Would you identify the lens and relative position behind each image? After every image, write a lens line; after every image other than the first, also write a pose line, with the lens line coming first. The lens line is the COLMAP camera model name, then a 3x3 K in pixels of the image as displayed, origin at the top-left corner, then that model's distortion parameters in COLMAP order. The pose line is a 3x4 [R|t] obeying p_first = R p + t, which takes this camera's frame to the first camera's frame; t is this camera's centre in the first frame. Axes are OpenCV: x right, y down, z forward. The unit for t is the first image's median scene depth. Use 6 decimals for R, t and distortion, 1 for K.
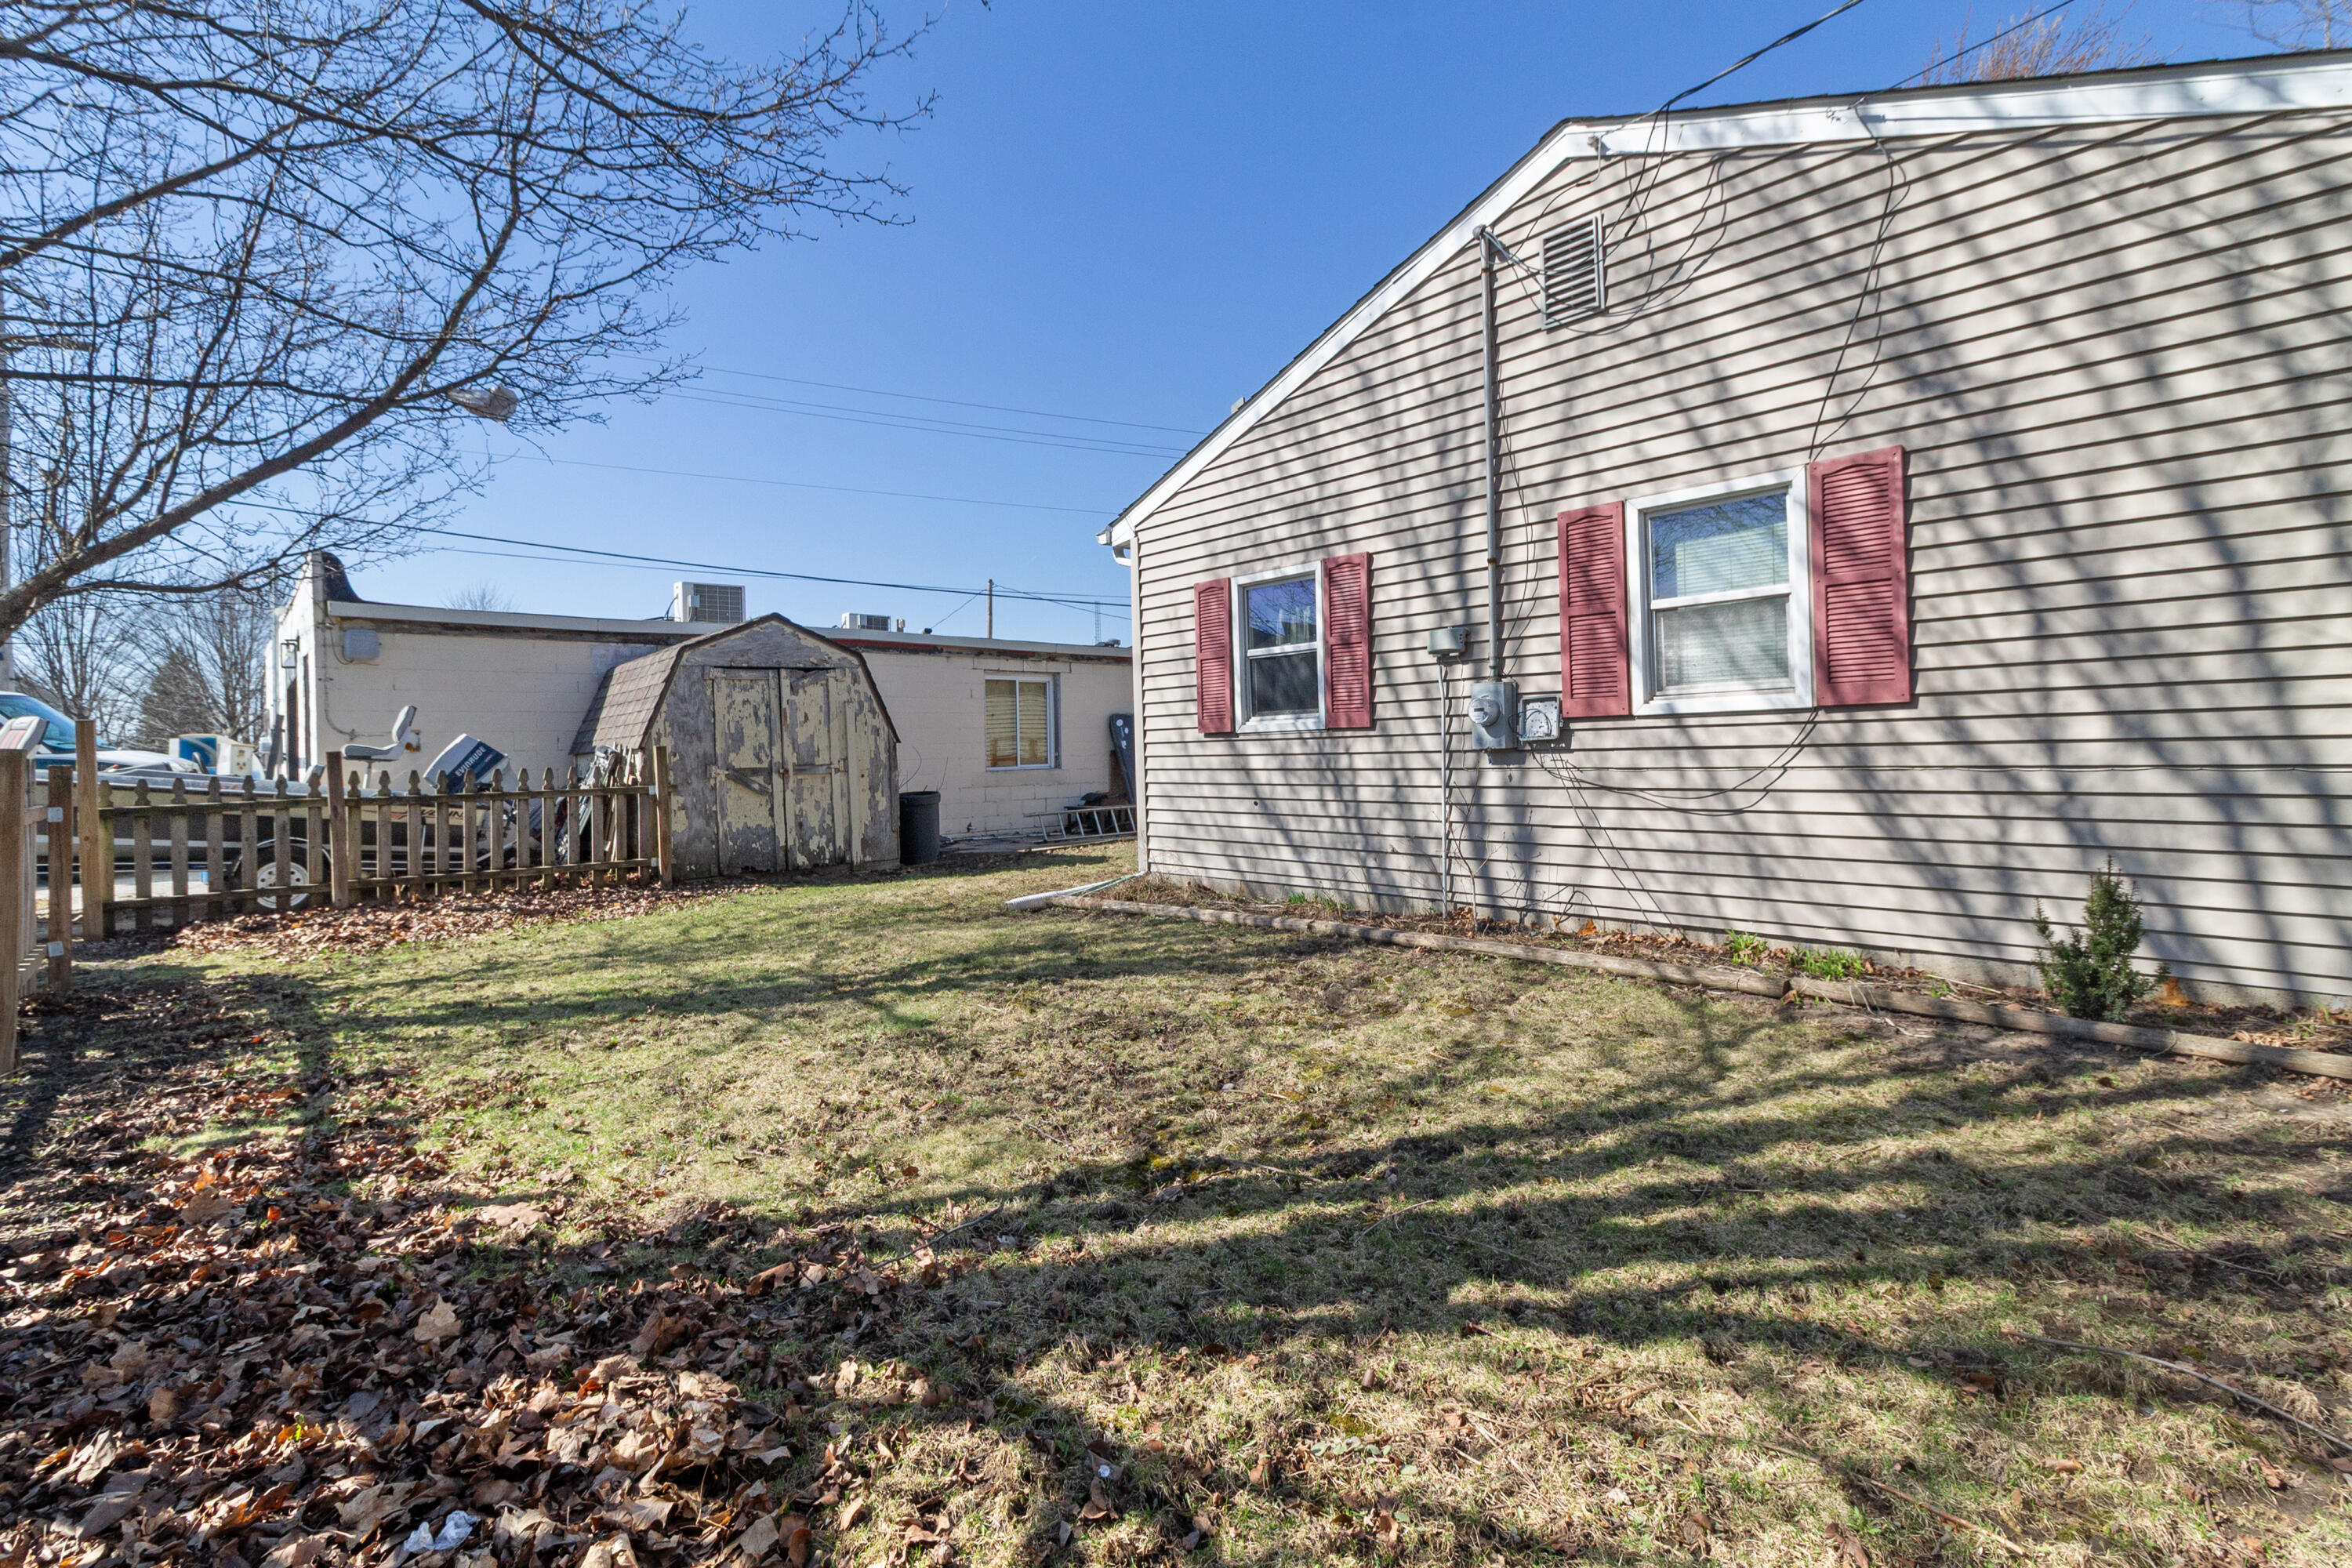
lens RADIAL K [[1112.7, 0, 1173.2], [0, 1112.7, 749.3], [0, 0, 1]] dist [0.000874, 0.000468]
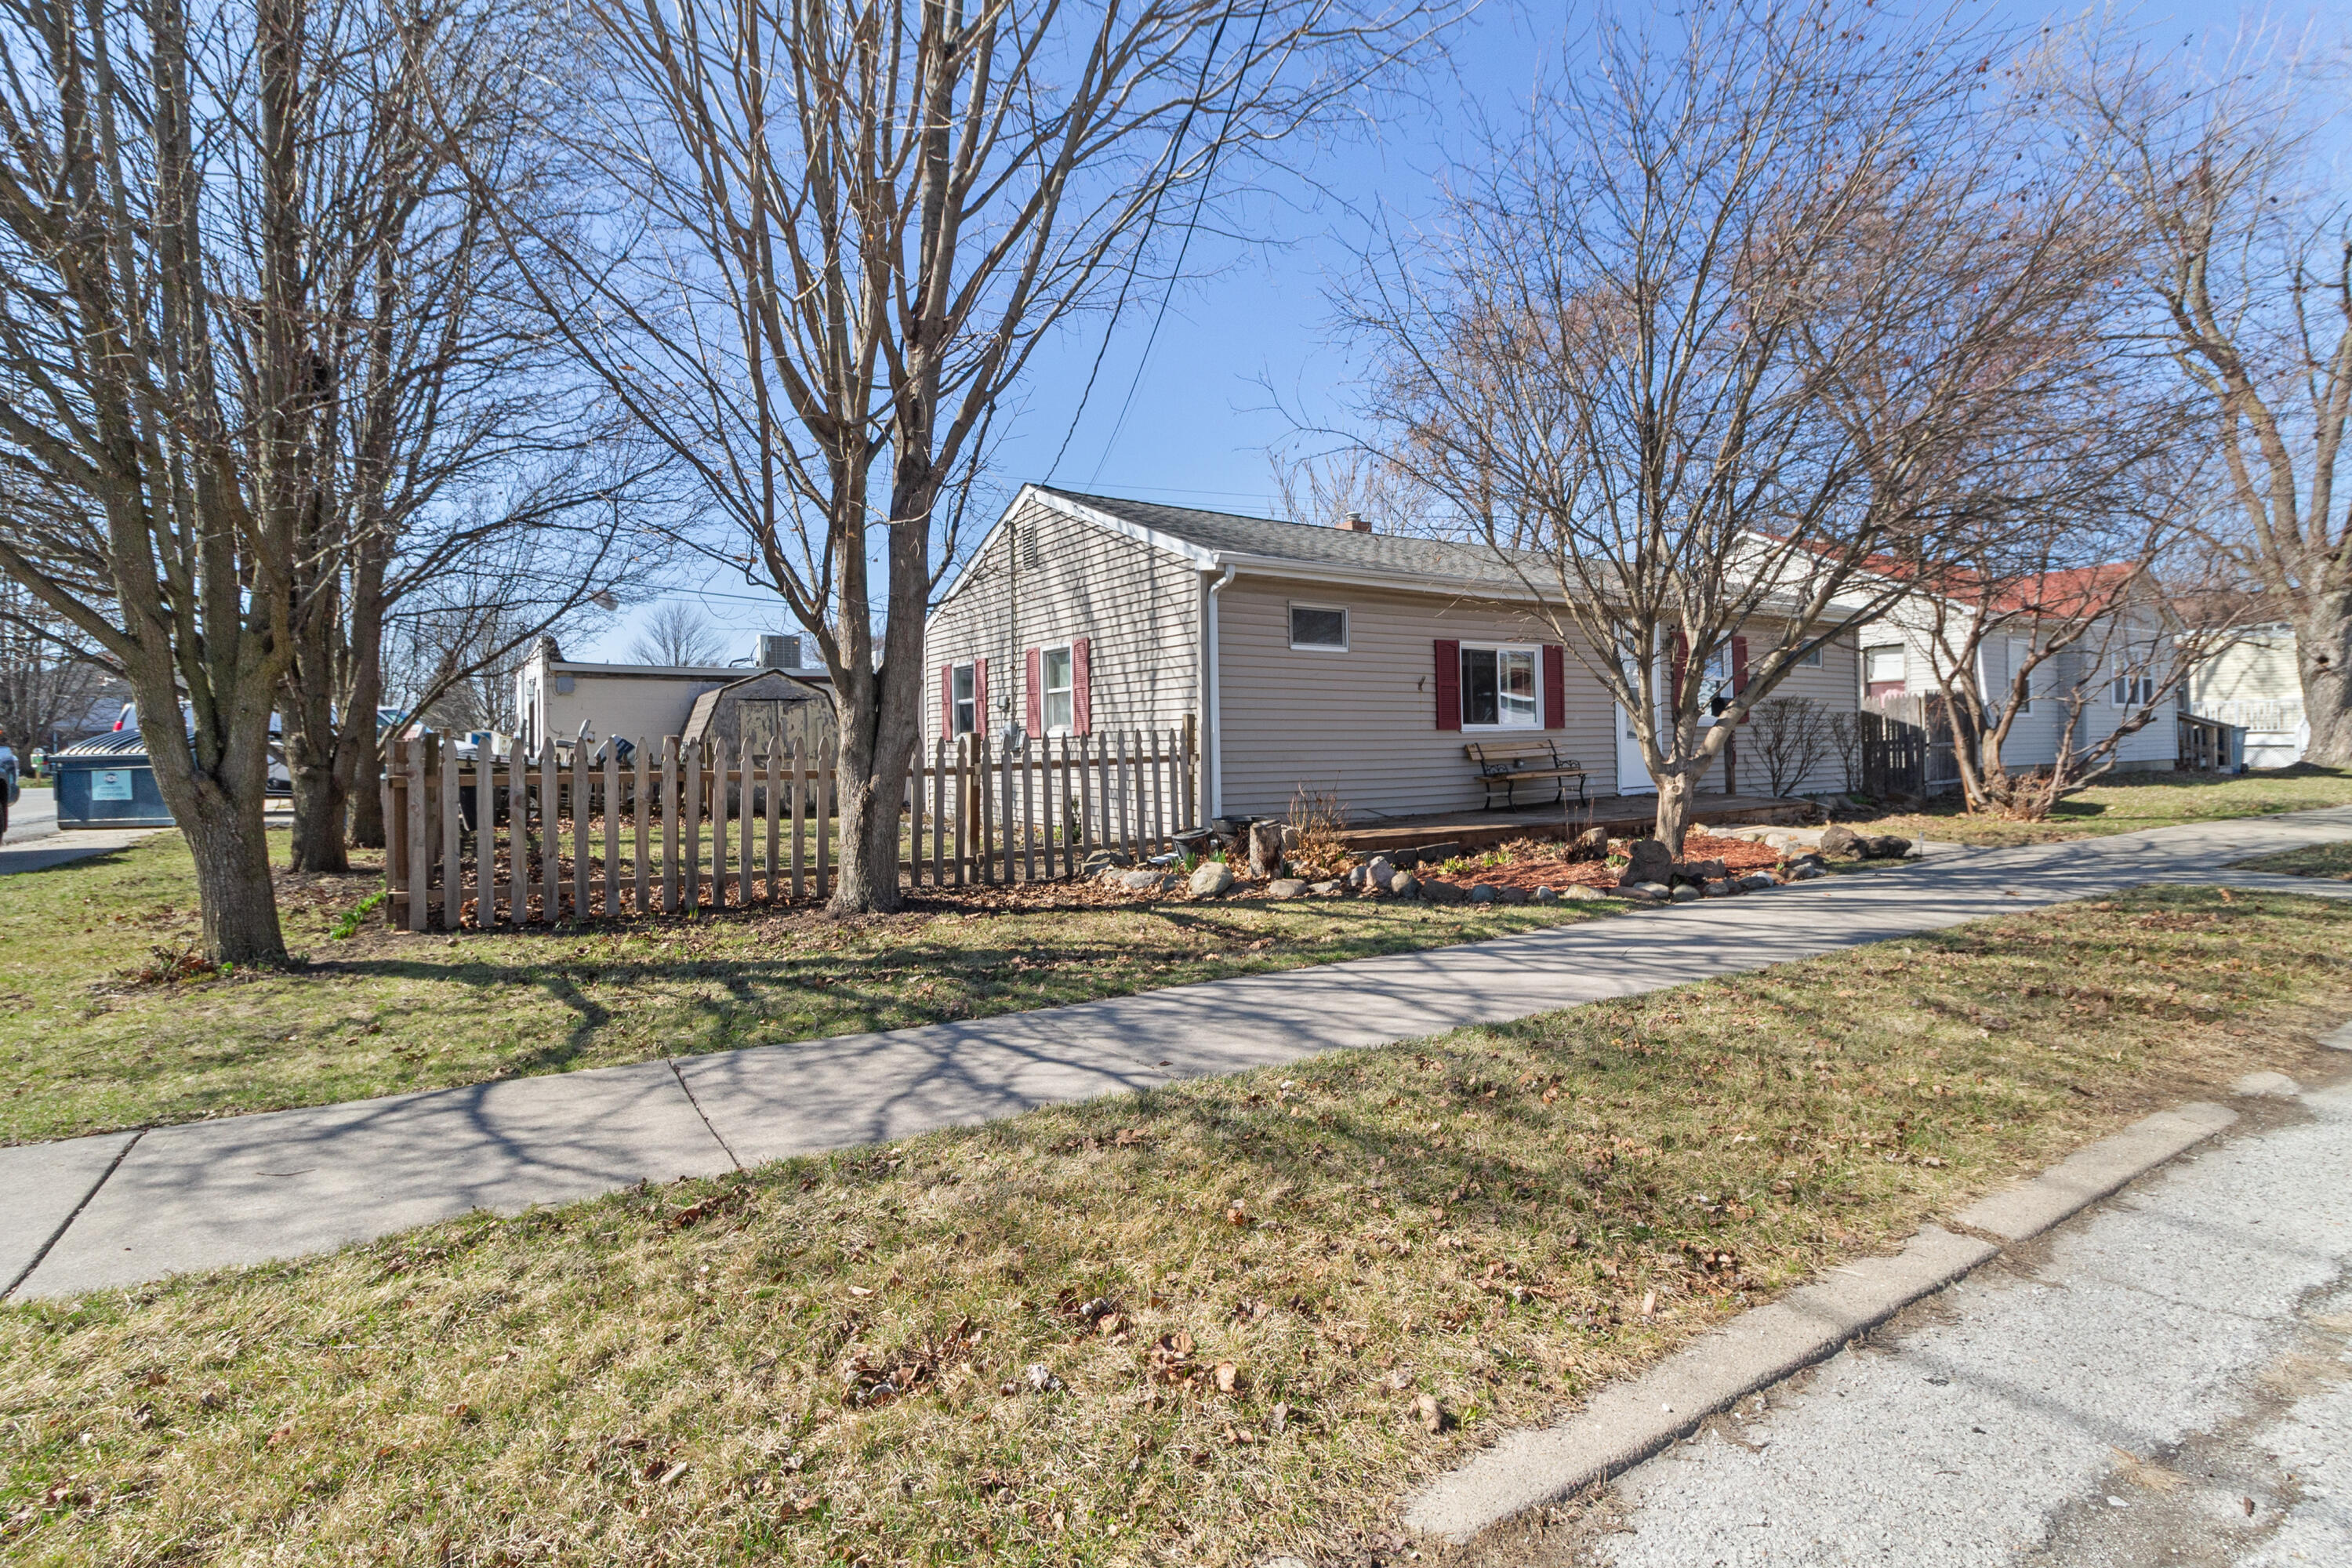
lens RADIAL K [[1112.7, 0, 1173.2], [0, 1112.7, 749.3], [0, 0, 1]] dist [0.000874, 0.000468]
pose [[0.989003, 0.016290, -0.146997, 0.549131], [-0.015999, 0.999867, 0.003167, -0.009137], [0.147029, -0.000780, 0.989132, -0.689581]]
